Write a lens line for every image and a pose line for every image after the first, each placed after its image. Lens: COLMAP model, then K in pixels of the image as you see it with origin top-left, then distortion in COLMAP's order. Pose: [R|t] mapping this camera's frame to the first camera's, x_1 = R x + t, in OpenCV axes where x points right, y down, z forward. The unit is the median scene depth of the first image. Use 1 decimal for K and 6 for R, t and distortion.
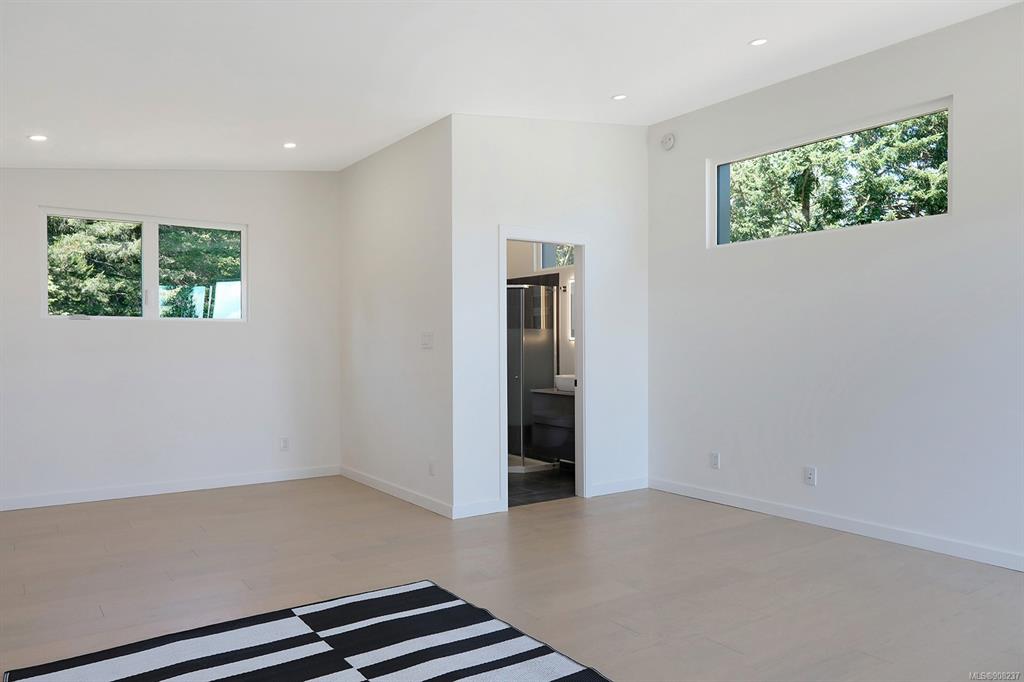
lens RADIAL K [[699.0, 0, 516.0], [0, 699.0, 338.4], [0, 0, 1]] dist [-0.001396, -0.000566]
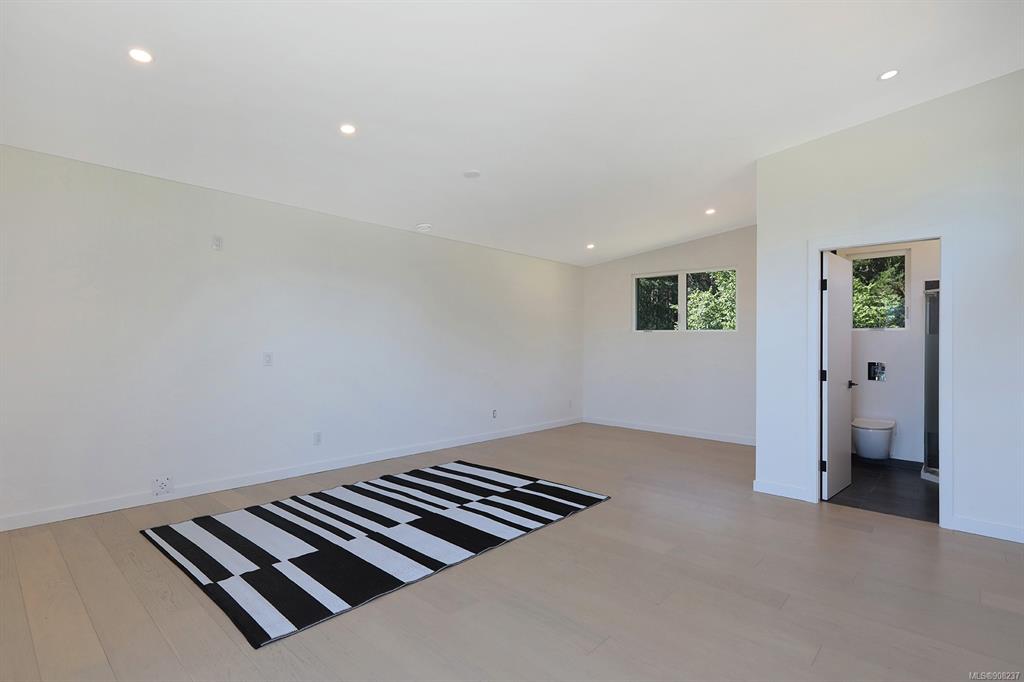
lens RADIAL K [[505.6, 0, 512.0], [0, 505.6, 341.0], [0, 0, 1]] dist [0.001783, -0.000030]
pose [[0.213533, 0.001864, -0.976934, 1.077120], [0.001193, 0.999997, 0.002169, -0.010972], [0.976935, -0.001628, 0.213530, 0.619814]]
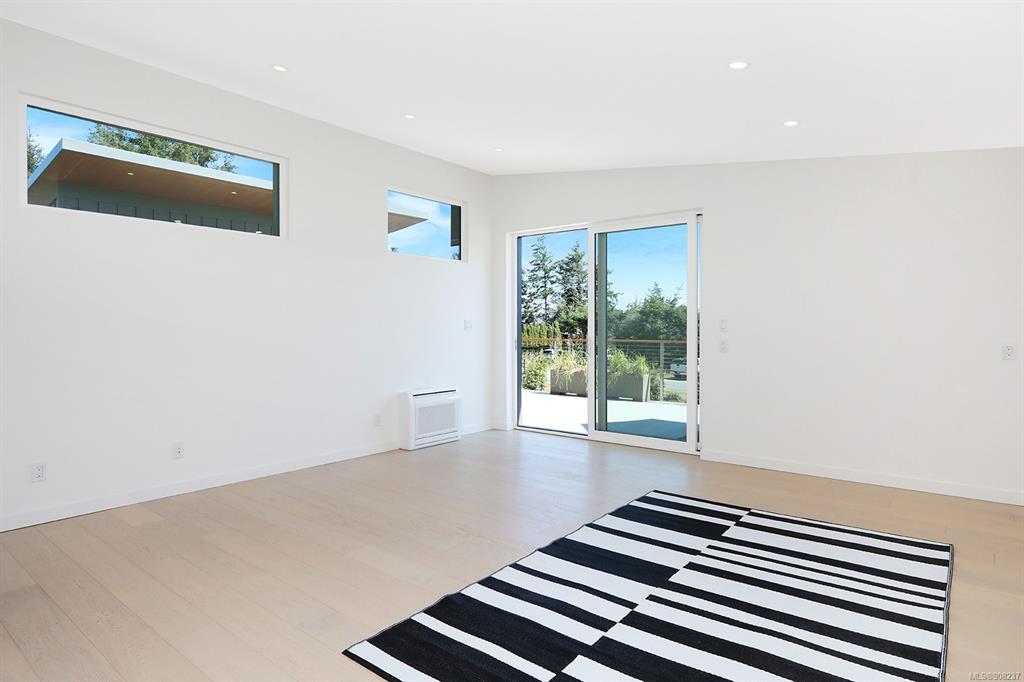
lens RADIAL K [[564.1, 0, 508.7], [0, 564.1, 334.3], [0, 0, 1]] dist [-0.004058, 0.000148]
pose [[-0.254609, -0.012196, 0.966967, -0.861059], [-0.014207, 0.999860, 0.008869, -0.000437], [-0.966940, -0.011480, -0.254747, 1.134940]]
